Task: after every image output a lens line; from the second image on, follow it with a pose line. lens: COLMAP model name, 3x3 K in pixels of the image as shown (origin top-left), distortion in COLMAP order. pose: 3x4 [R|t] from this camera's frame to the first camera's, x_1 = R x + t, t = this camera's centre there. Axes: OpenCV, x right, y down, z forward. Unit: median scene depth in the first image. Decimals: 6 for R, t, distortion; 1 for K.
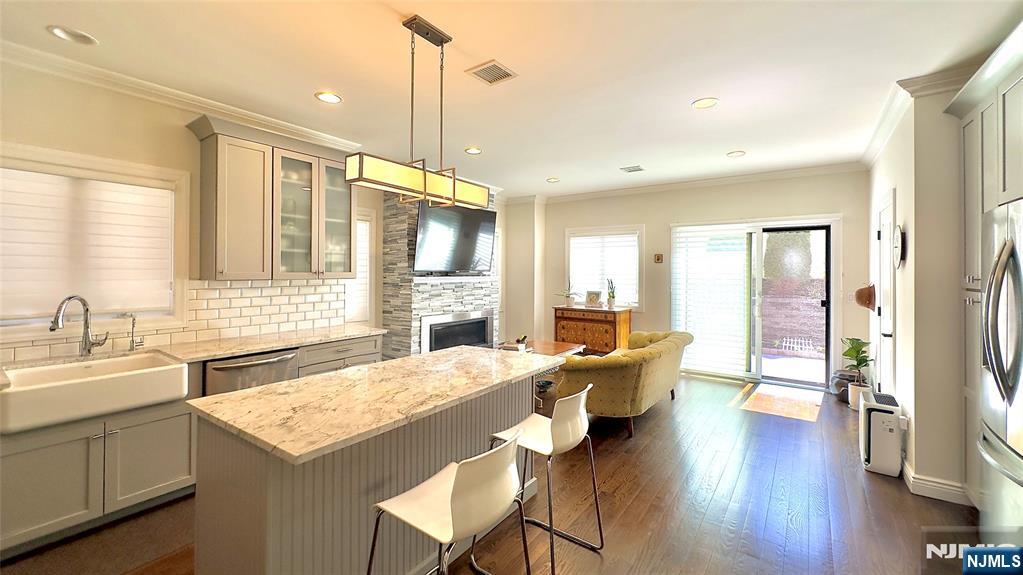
lens RADIAL K [[424.6, 0, 516.1], [0, 424.6, 277.3], [0, 0, 1]] dist [-0.002578, -0.000374]
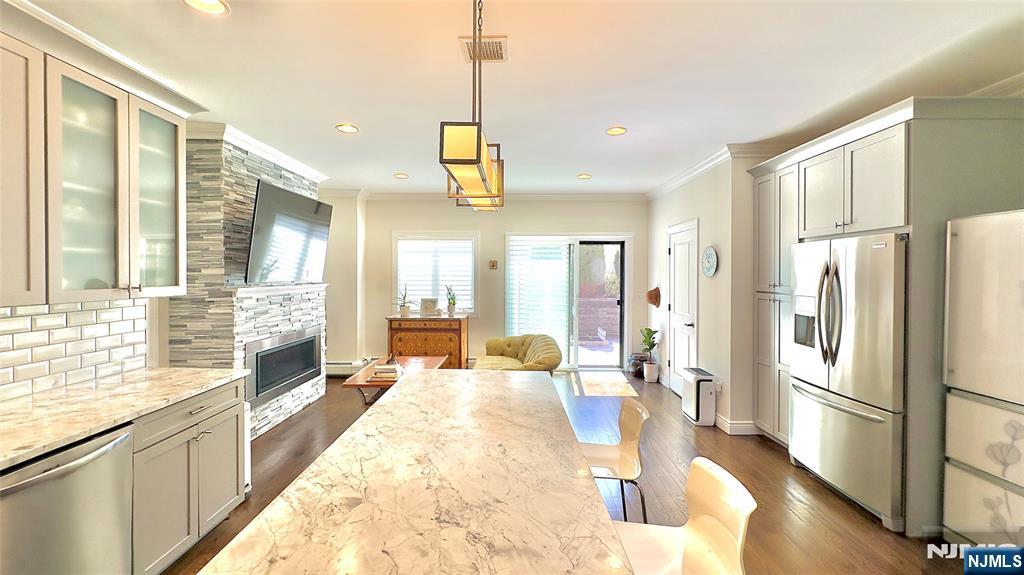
lens RADIAL K [[425.0, 0, 516.0], [0, 425.0, 283.4], [0, 0, 1]] dist [-0.002578, -0.000374]
pose [[0.809623, -0.014612, 0.586769, -0.272611], [0.008554, 0.999878, 0.013097, -0.014710], [-0.586888, -0.005584, 0.809649, 0.149590]]
